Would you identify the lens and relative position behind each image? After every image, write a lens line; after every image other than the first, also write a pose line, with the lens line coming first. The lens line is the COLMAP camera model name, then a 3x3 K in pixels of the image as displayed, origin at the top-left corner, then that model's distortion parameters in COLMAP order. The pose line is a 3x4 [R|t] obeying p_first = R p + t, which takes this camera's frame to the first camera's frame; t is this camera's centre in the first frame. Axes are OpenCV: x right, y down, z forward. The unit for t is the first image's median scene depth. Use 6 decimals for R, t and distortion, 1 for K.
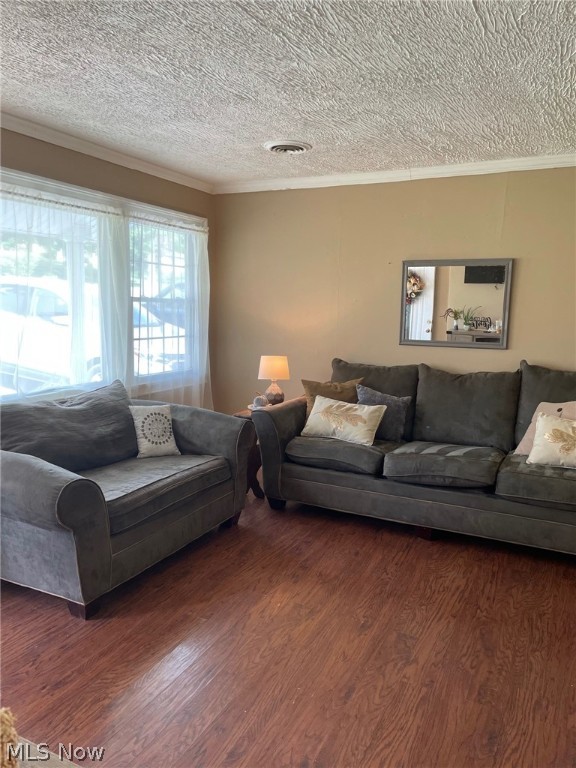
lens RADIAL K [[581.8, 0, 280.5], [0, 581.8, 376.9], [0, 0, 1]] dist [0.098707, -0.123586]
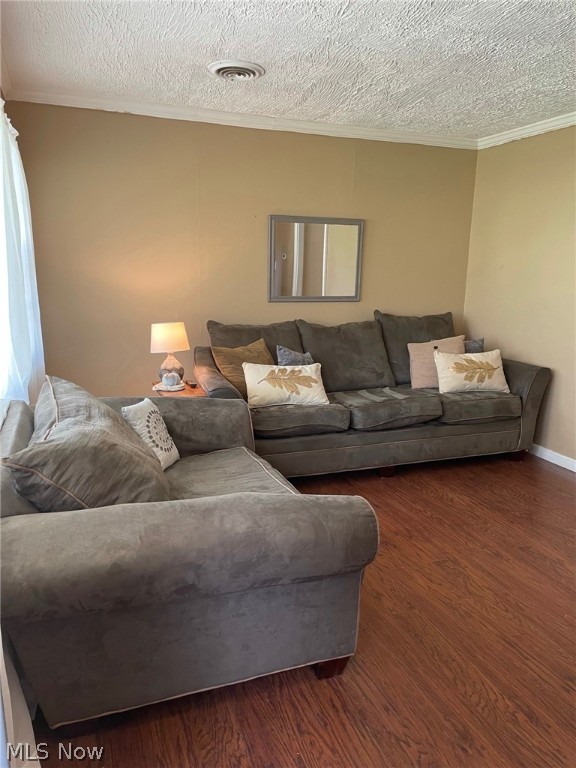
lens RADIAL K [[581.8, 0, 284.6], [0, 581.8, 387.8], [0, 0, 1]] dist [0.098707, -0.123586]
pose [[0.680183, -0.154940, 0.716481, -0.616094], [0.087712, 0.987587, 0.130299, -0.047343], [-0.727776, -0.025783, 0.685330, 0.374162]]
